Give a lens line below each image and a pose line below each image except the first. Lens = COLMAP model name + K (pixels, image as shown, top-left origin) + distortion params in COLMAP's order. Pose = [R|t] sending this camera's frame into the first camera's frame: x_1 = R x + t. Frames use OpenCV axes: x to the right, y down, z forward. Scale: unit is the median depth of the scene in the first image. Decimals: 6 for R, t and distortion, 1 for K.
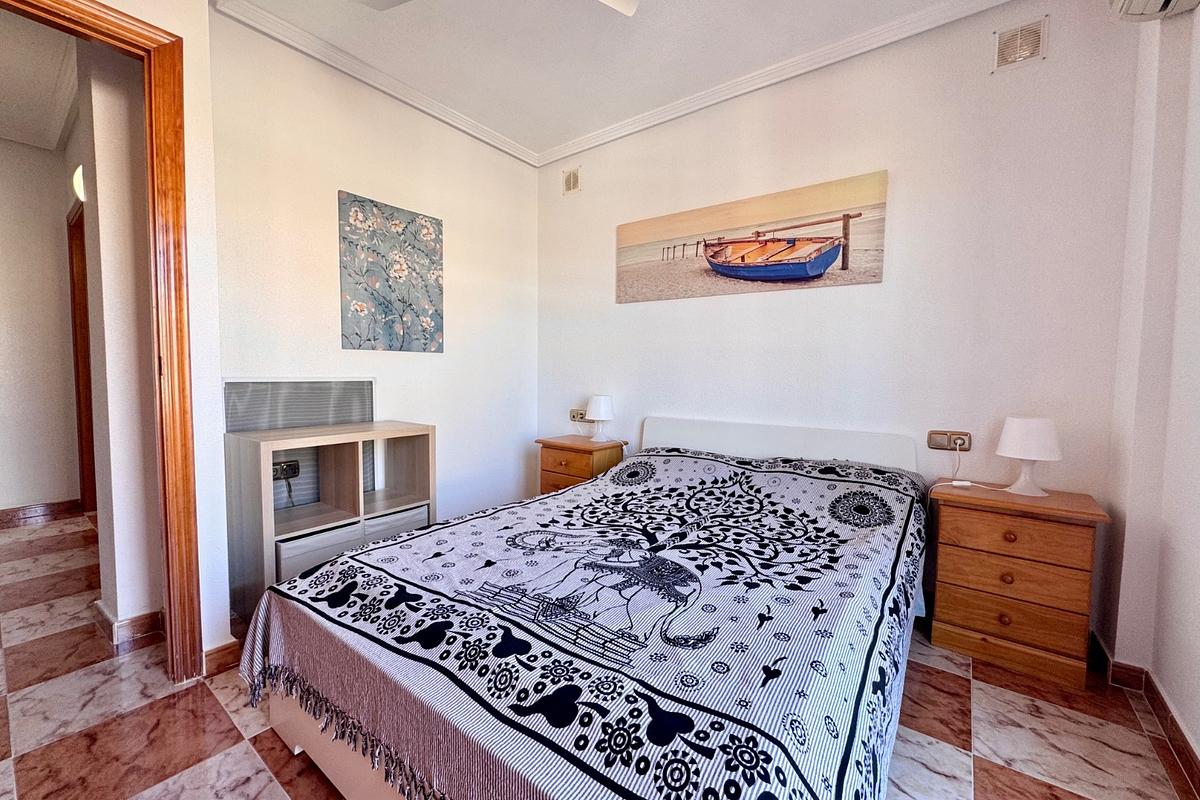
lens RADIAL K [[478.3, 0, 596.3], [0, 478.3, 395.1], [0, 0, 1]] dist [-0.002162, -0.000429]
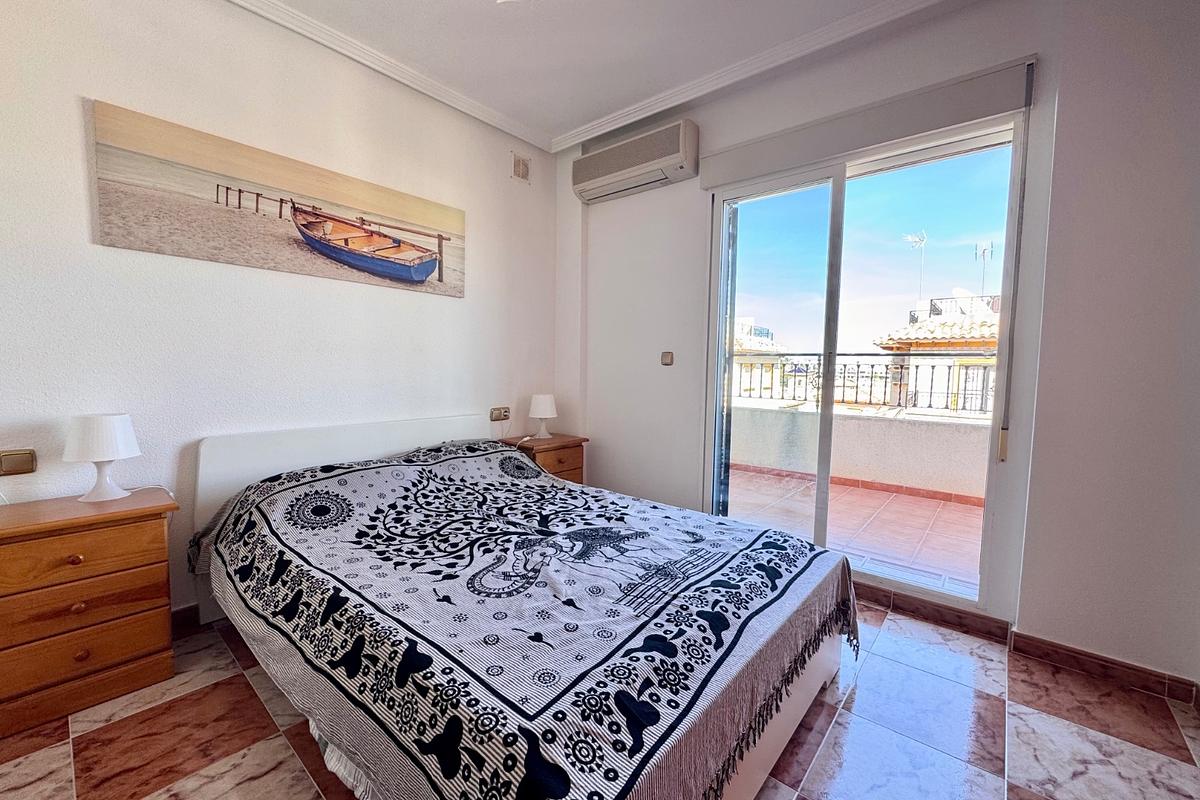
lens RADIAL K [[478.3, 0, 601.4], [0, 478.3, 396.2], [0, 0, 1]] dist [-0.002162, -0.000429]
pose [[0.050985, -0.075282, 0.995858, -0.896014], [0.033873, 0.996712, 0.073613, -0.072589], [-0.998125, 0.029979, 0.053367, 0.745022]]
